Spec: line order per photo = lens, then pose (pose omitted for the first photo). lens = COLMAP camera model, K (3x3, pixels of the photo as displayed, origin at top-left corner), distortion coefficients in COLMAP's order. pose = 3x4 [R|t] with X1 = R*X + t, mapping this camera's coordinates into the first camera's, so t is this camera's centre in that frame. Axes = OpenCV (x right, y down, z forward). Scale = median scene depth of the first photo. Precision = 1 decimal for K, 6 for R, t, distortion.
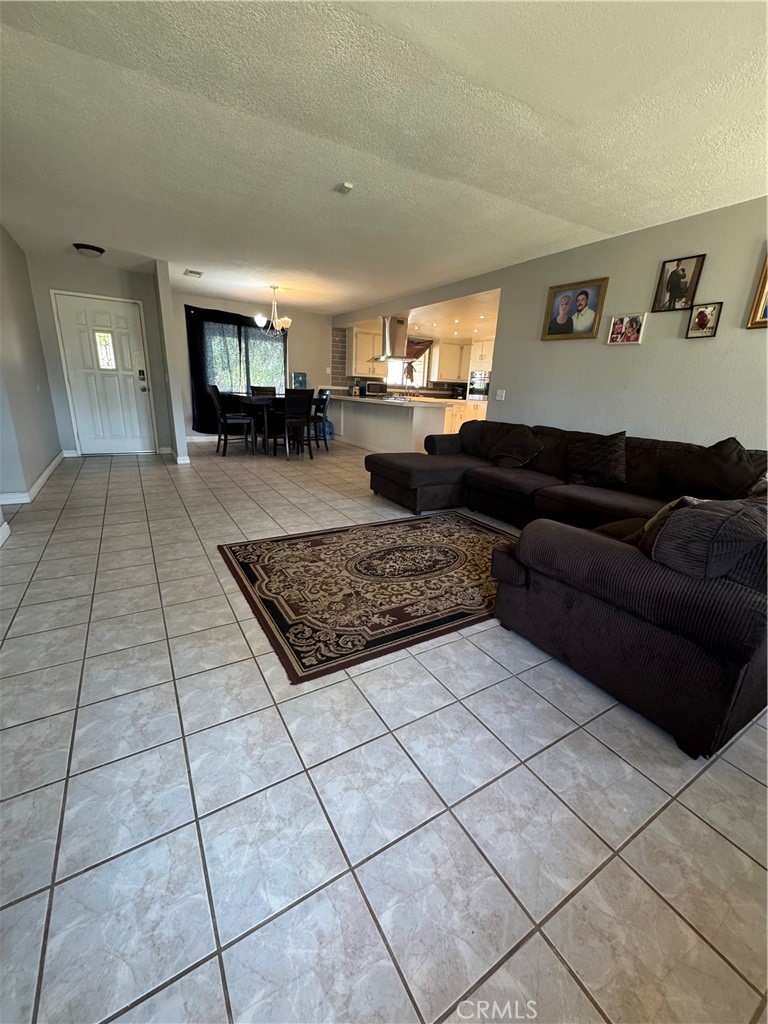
lens RADIAL K [[410.5, 0, 384.5], [0, 410.5, 510.8], [0, 0, 1]] dist [0.008514, -0.000090]
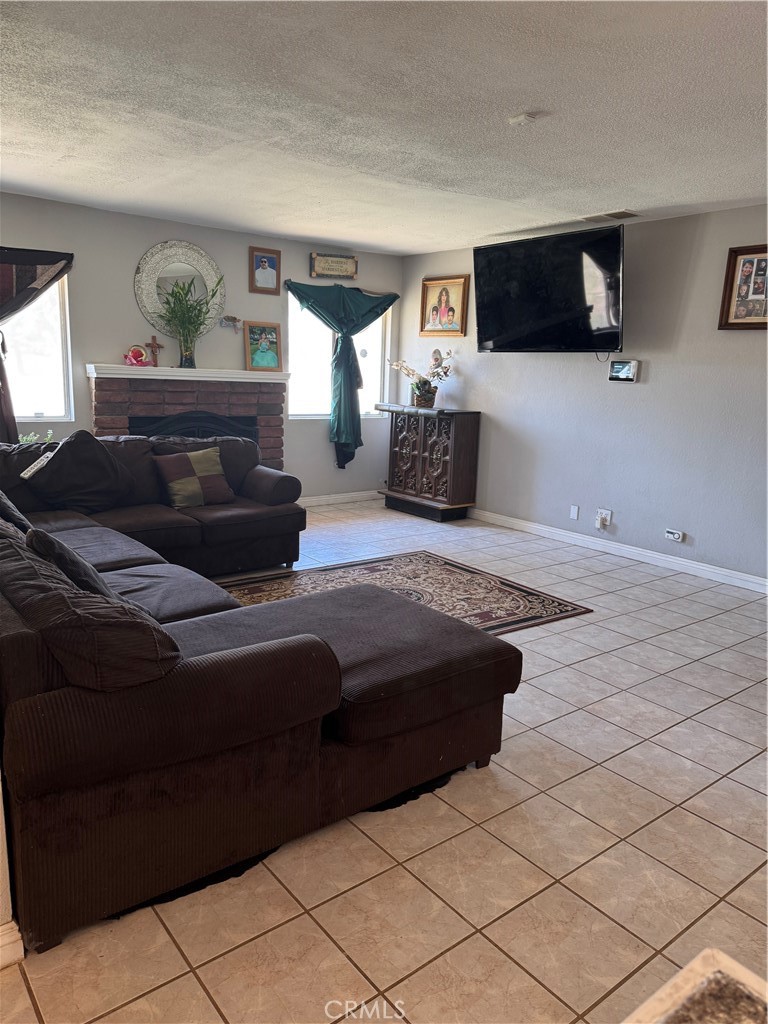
lens RADIAL K [[722.7, 0, 379.9], [0, 722.7, 510.3], [0, 0, 1]] dist [0.068084, -0.046845]
pose [[-0.991481, -0.041039, -0.123616, 0.246310], [-0.095112, 0.876526, 0.471865, -0.836362], [0.088988, 0.479602, -0.872962, 2.402724]]
